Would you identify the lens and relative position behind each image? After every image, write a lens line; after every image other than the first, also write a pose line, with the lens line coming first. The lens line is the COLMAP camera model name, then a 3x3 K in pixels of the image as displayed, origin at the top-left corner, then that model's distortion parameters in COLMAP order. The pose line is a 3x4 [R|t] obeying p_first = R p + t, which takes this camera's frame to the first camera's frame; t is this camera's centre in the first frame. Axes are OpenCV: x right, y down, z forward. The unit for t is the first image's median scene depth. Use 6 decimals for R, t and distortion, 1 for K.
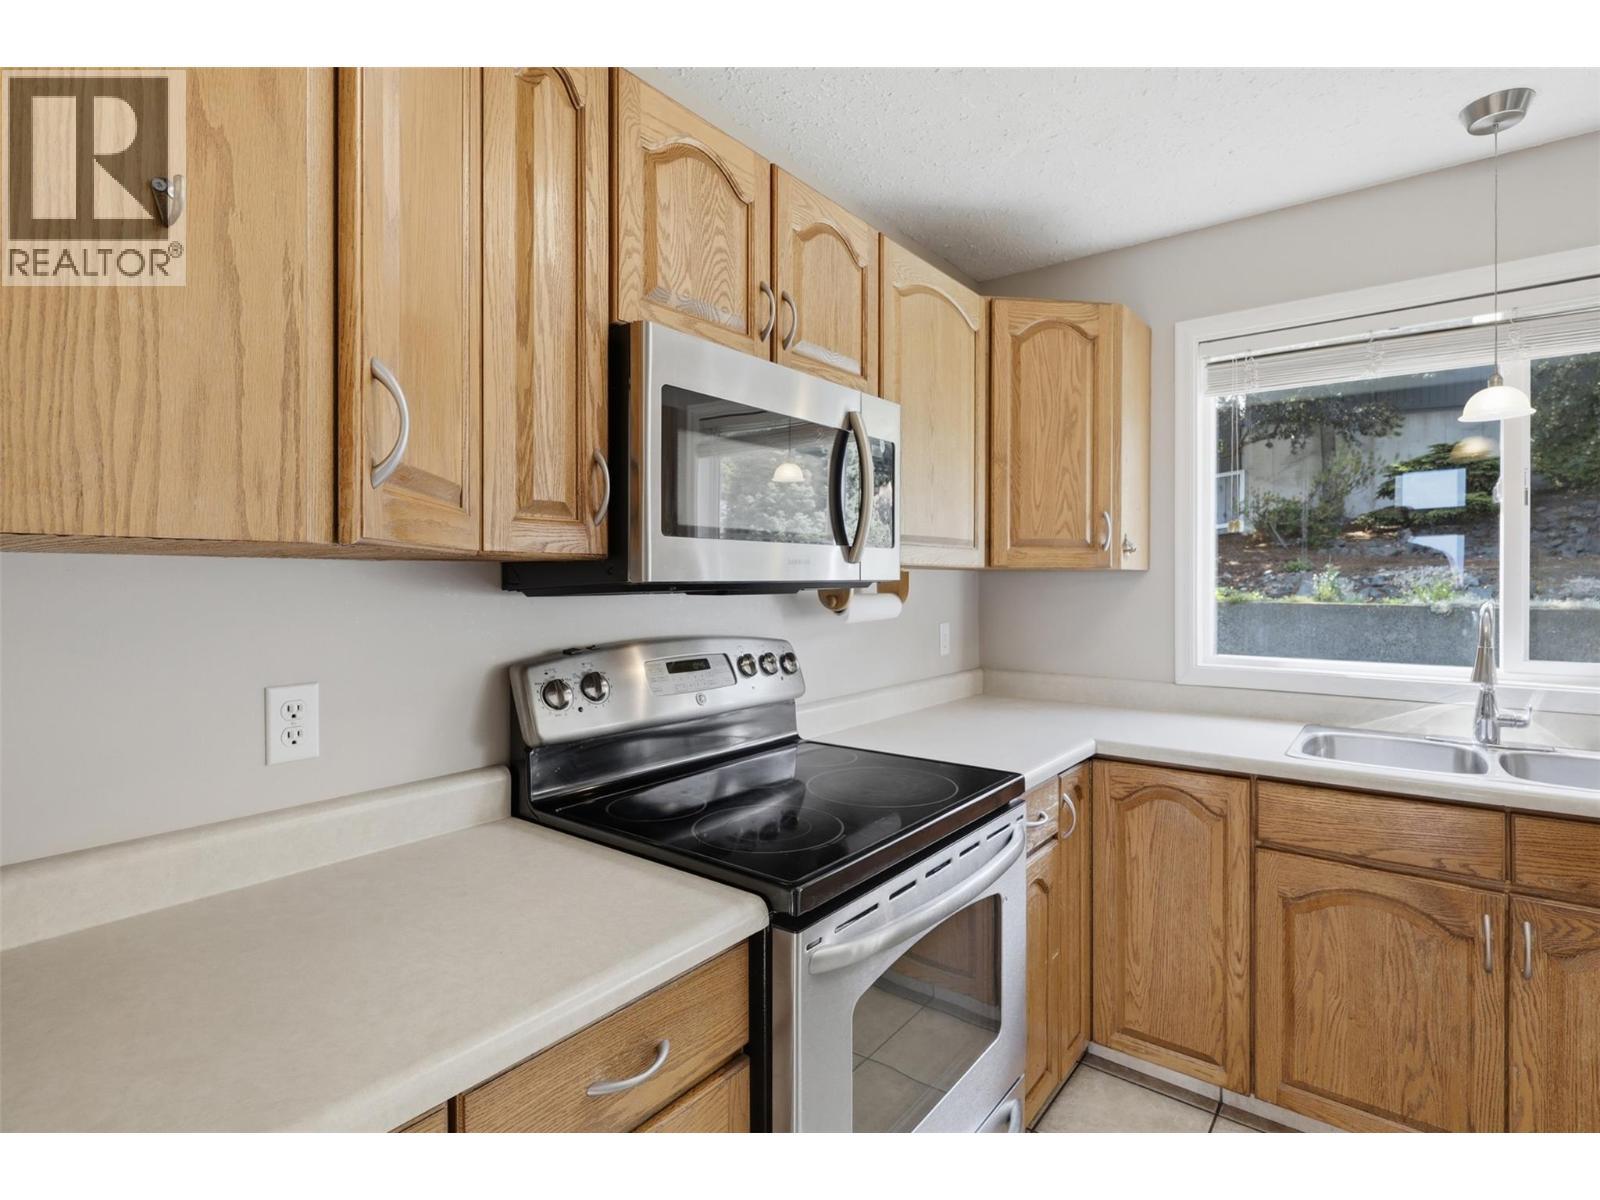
lens RADIAL K [[776.8, 0, 799.6], [0, 776.8, 598.7], [0, 0, 1]] dist [0.002299, -0.000120]
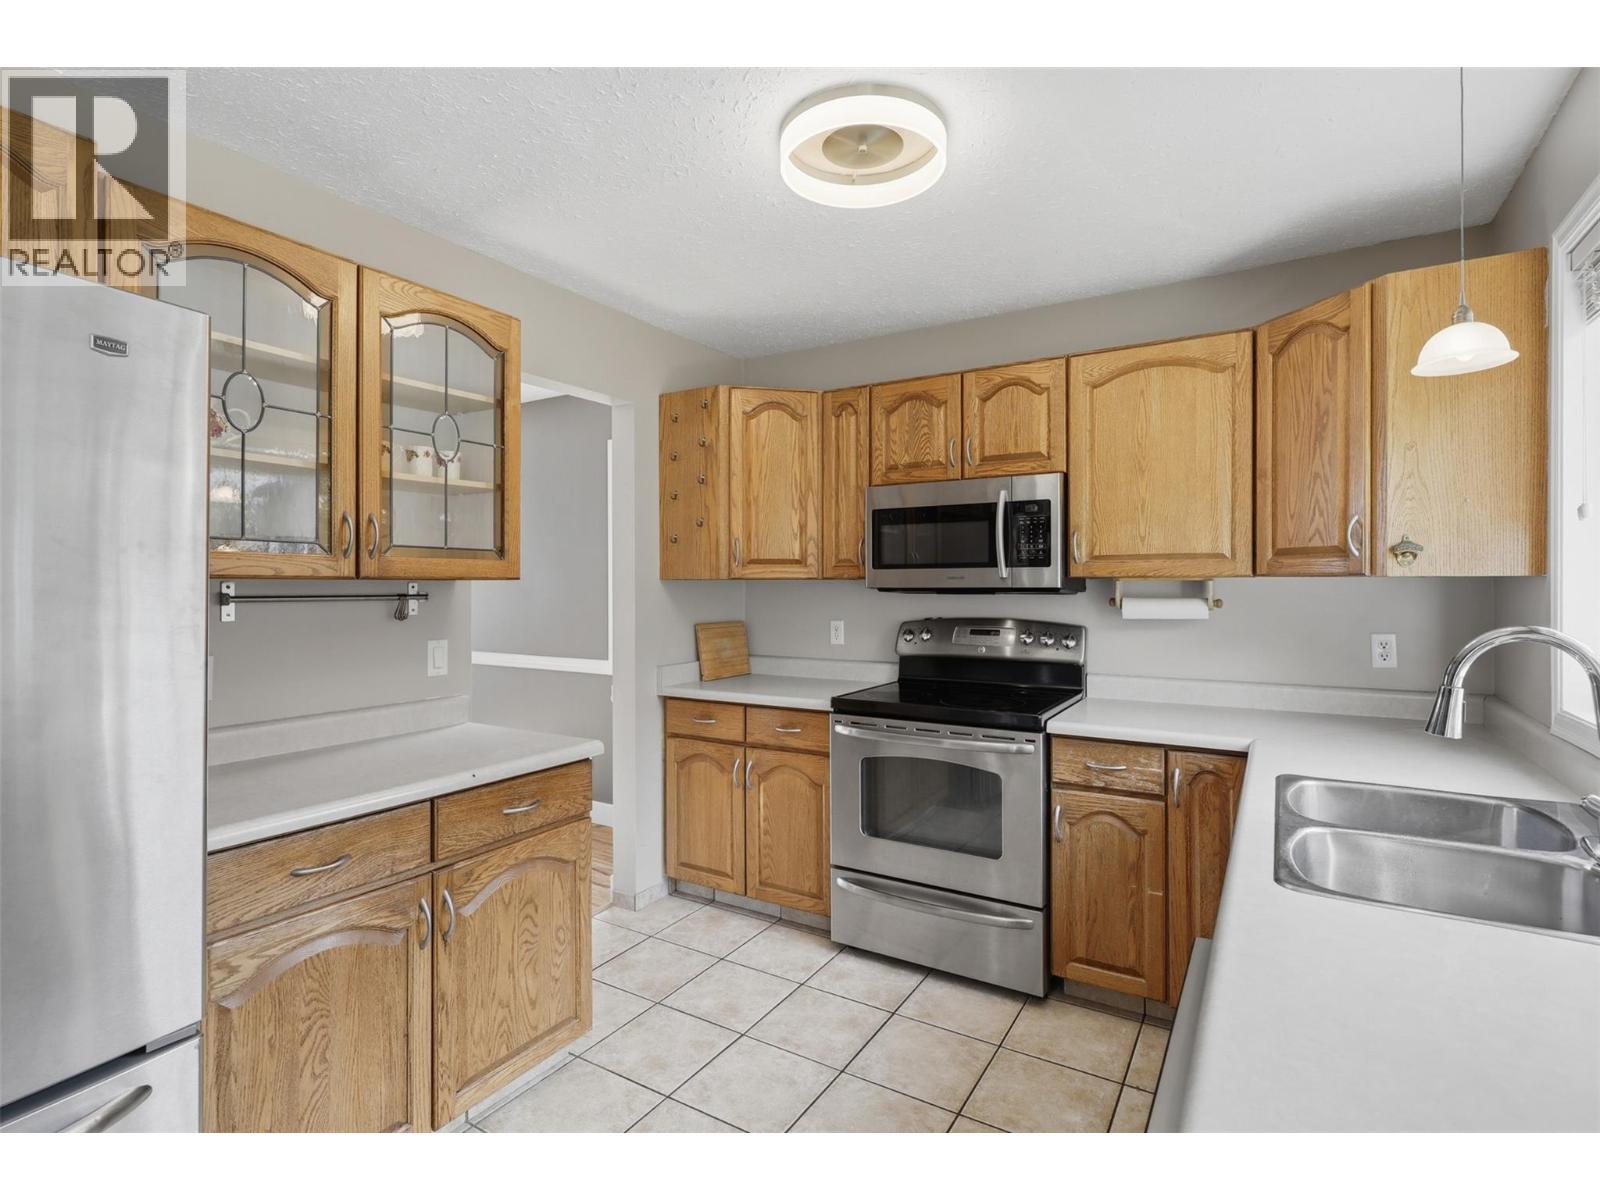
lens RADIAL K [[776.8, 0, 797.4], [0, 776.8, 584.7], [0, 0, 1]] dist [0.002299, -0.000120]
pose [[0.120656, 0.014658, -0.992586, 1.541374], [-0.011723, 0.999842, 0.013340, -0.044233], [0.992625, 0.010027, 0.120808, 0.302523]]
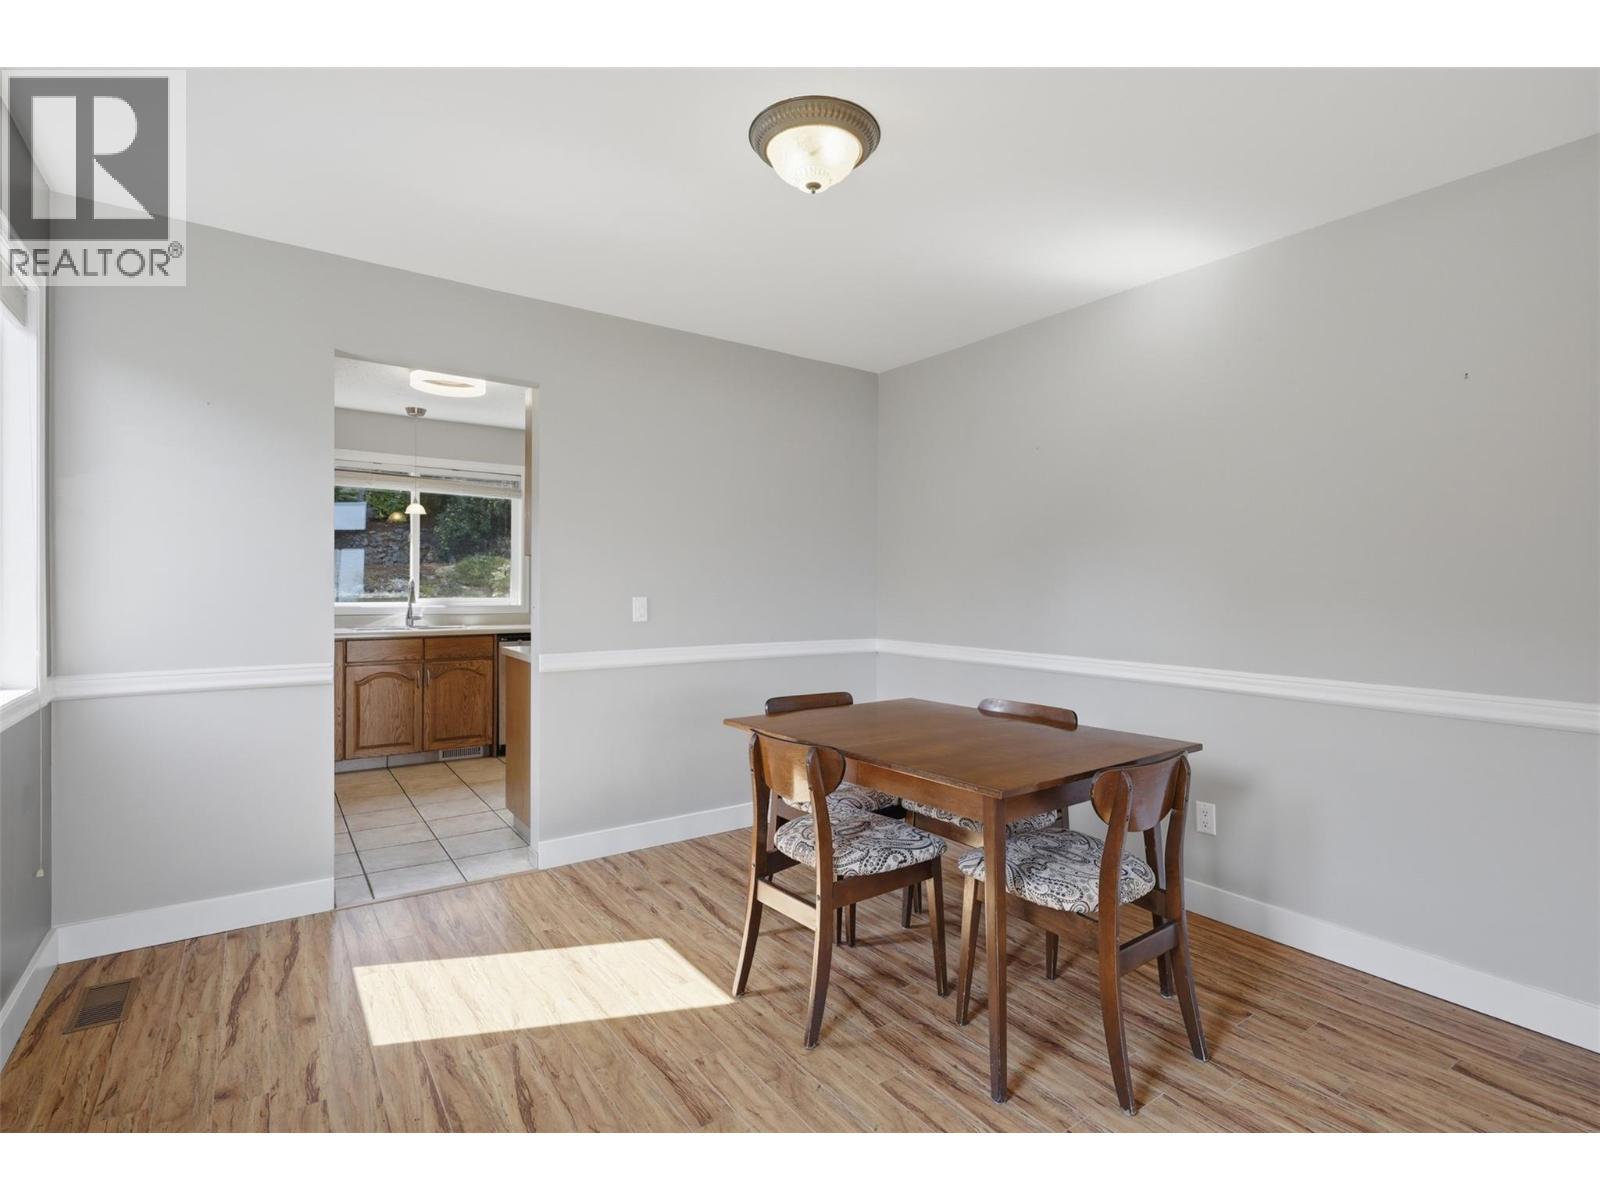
lens RADIAL K [[776.8, 0, 806.0], [0, 776.8, 595.9], [0, 0, 1]] dist [0.002299, -0.000120]
pose [[0.276111, 0.003889, 0.961118, -1.387624], [0.002717, 0.999985, -0.004827, 0.085878], [-0.961122, 0.003944, 0.276096, -1.129836]]
